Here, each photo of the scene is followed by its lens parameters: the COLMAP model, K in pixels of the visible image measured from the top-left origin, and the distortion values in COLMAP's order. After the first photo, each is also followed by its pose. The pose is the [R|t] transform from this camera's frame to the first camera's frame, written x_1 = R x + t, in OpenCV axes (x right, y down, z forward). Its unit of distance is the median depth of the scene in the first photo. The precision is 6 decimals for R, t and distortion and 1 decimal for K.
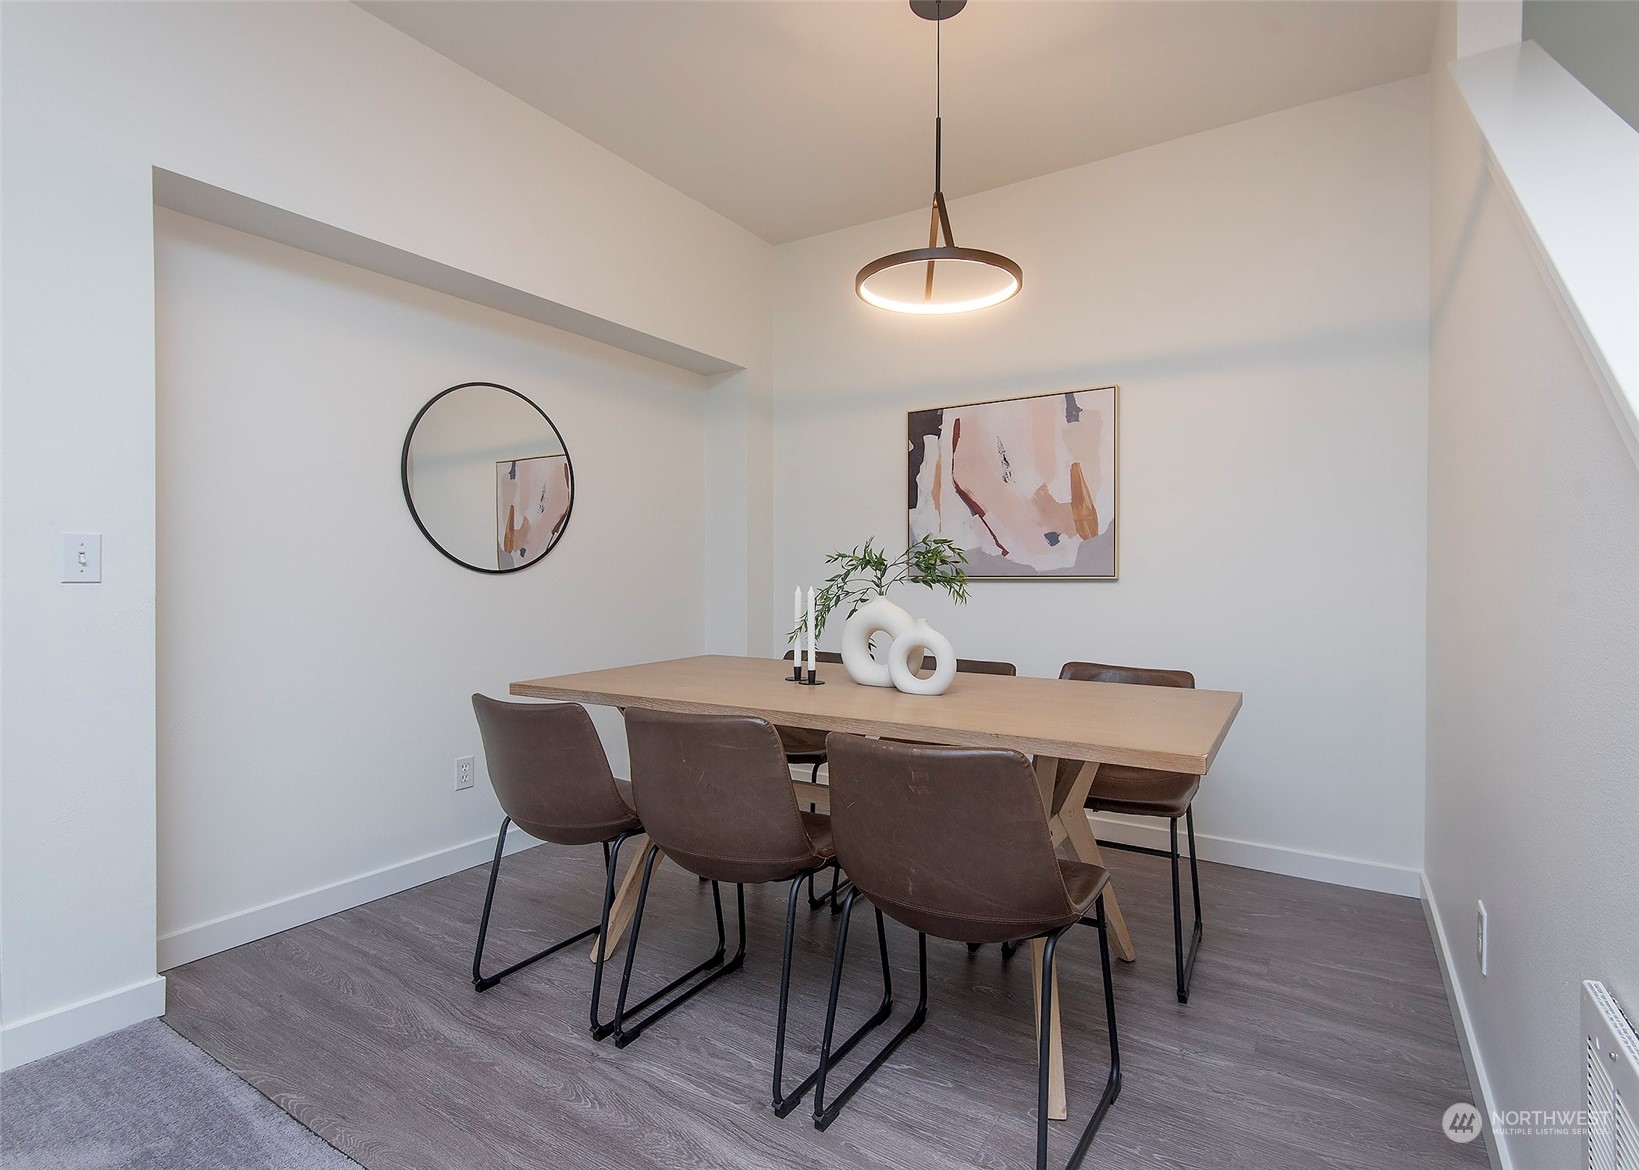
lens RADIAL K [[826.8, 0, 818.2], [0, 826.8, 570.2], [0, 0, 1]] dist [0.003066, -0.000005]
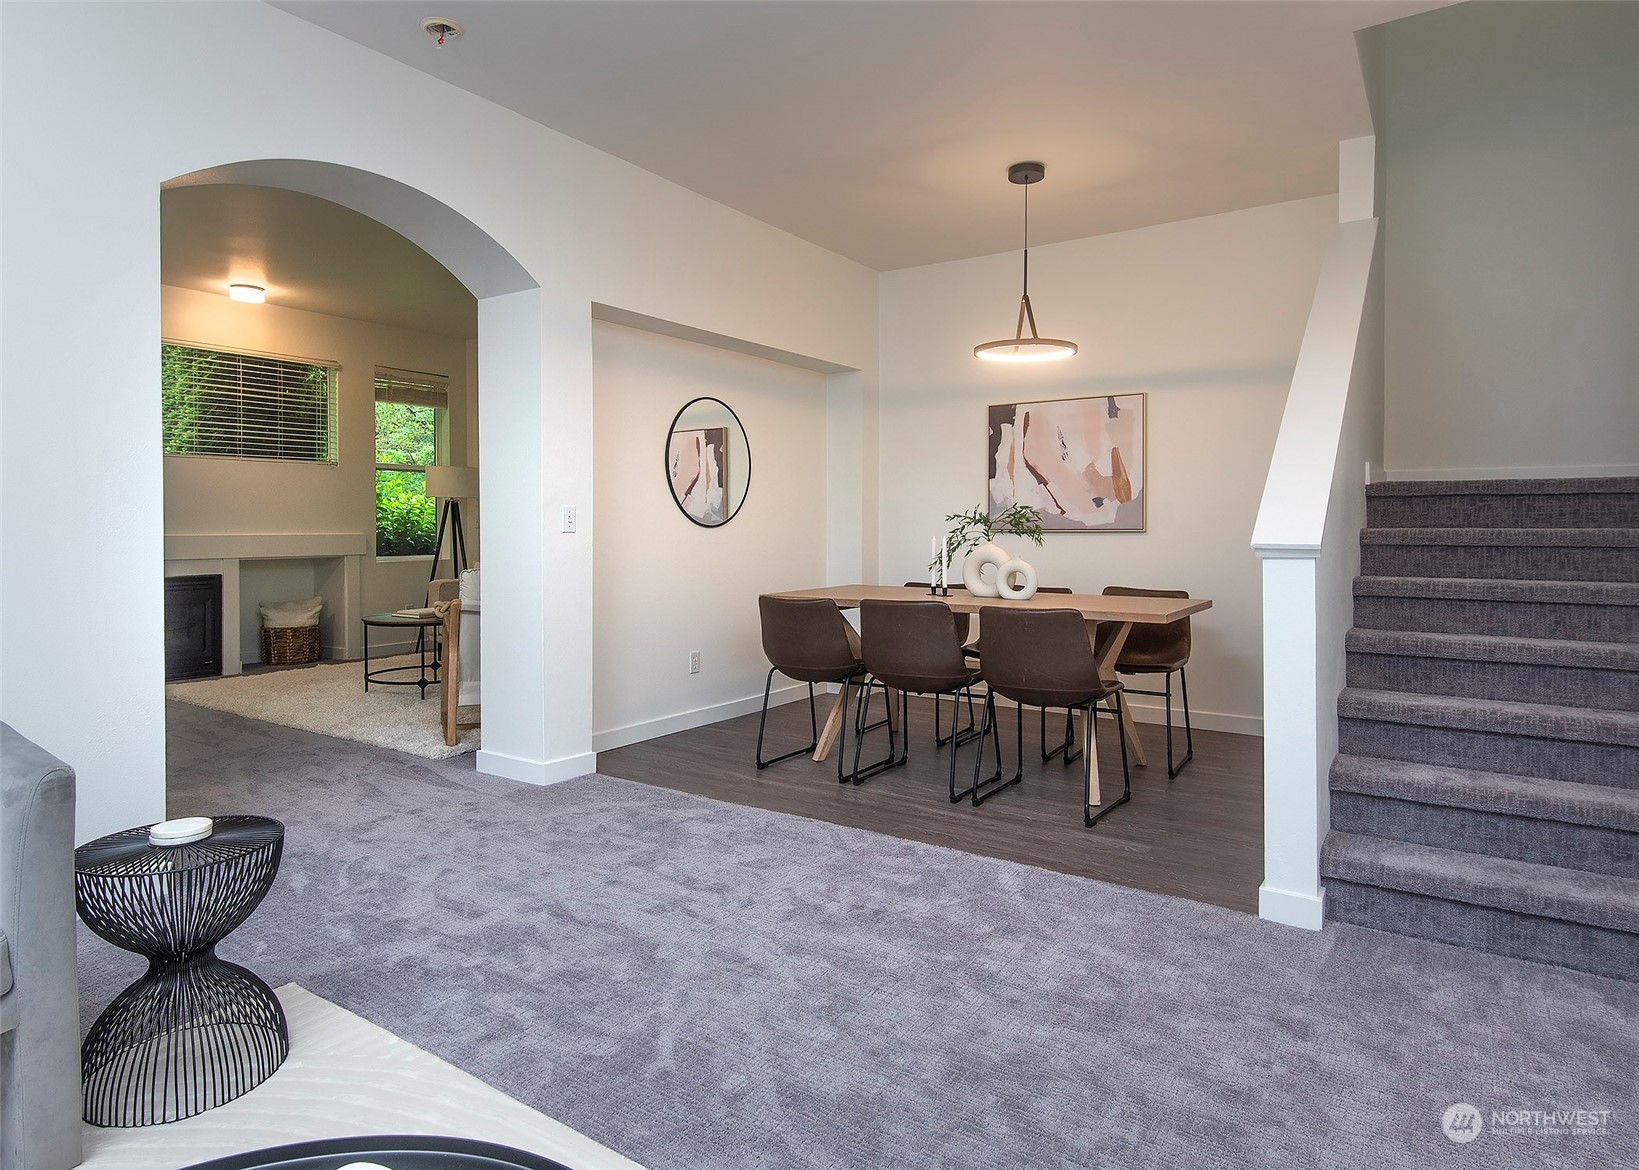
lens RADIAL K [[967.9, 0, 798.2], [0, 967.9, 526.4], [0, 0, 1]] dist [0.018166, -0.000487]
pose [[0.999451, 0.000192, -0.033127, -0.211113], [-0.000051, 0.999991, 0.004236, -0.005985], [0.033128, -0.004232, 0.999442, -0.819197]]
